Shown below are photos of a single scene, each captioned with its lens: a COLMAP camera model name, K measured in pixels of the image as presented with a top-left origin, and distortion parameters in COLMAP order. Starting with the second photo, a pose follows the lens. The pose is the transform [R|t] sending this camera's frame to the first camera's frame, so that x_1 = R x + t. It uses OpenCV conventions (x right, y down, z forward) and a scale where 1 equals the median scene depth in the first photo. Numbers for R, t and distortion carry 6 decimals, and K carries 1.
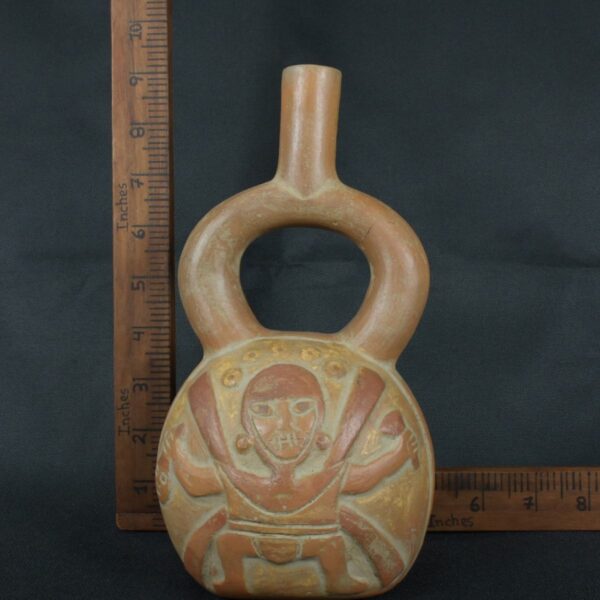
lens RADIAL K [[777.4, 0, 300.0], [0, 777.4, 300.0], [0, 0, 1]] dist [-0.006715, -0.017900]
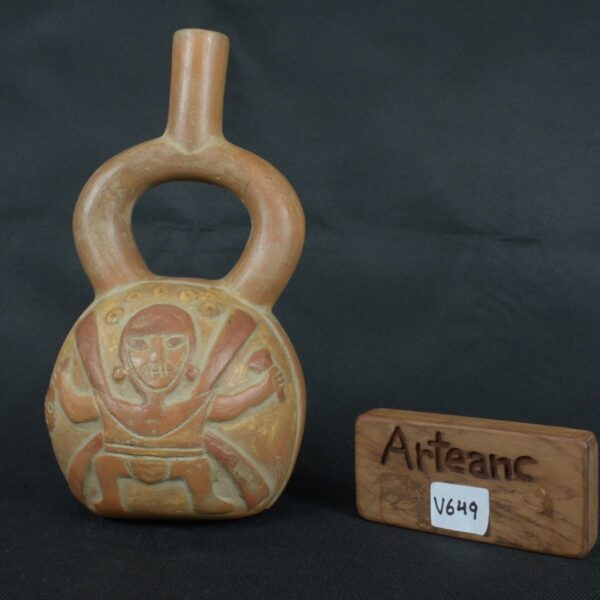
lens RADIAL K [[777.4, 0, 300.0], [0, 777.4, 300.0], [0, 0, 1]] dist [-0.006715, -0.017900]
pose [[0.999396, 0.019643, 0.028679, 0.143147], [-0.020313, 0.999524, 0.023226, 0.048173], [-0.028209, -0.023795, 0.999319, -0.095201]]
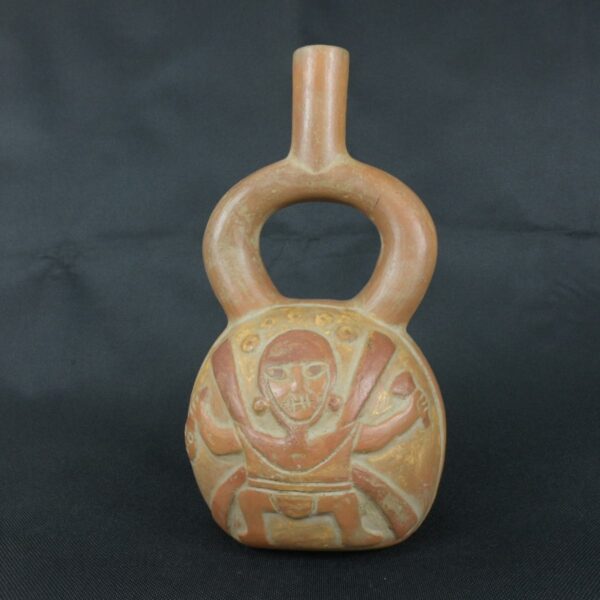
lens RADIAL K [[610.3, 0, 300.0], [0, 610.3, 300.0], [0, 0, 1]] dist [0.001561, -0.001169]
pose [[0.996579, -0.024955, -0.078791, 0.049004], [0.027698, 0.999041, 0.033920, 0.014000], [0.077869, -0.035987, 0.996314, 0.176669]]
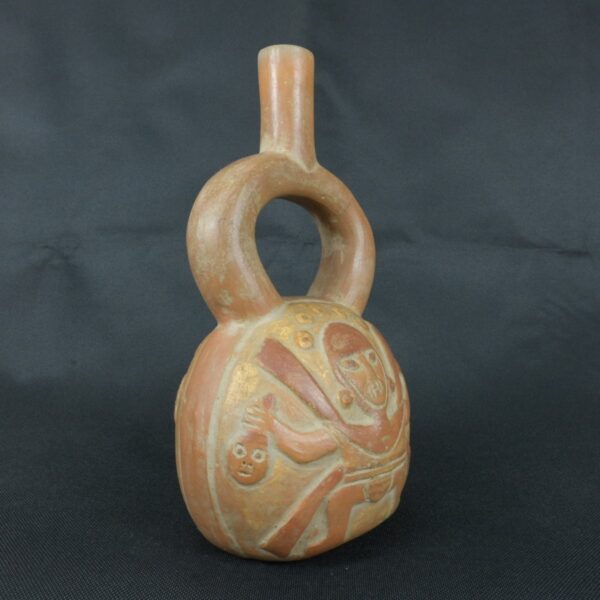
lens RADIAL K [[610.3, 0, 300.0], [0, 610.3, 300.0], [0, 0, 1]] dist [0.001561, -0.001169]
pose [[0.639708, -0.047174, 0.767169, -0.712472], [0.046486, 0.998662, 0.022647, 0.030338], [-0.767211, 0.021175, 0.641045, 0.504039]]
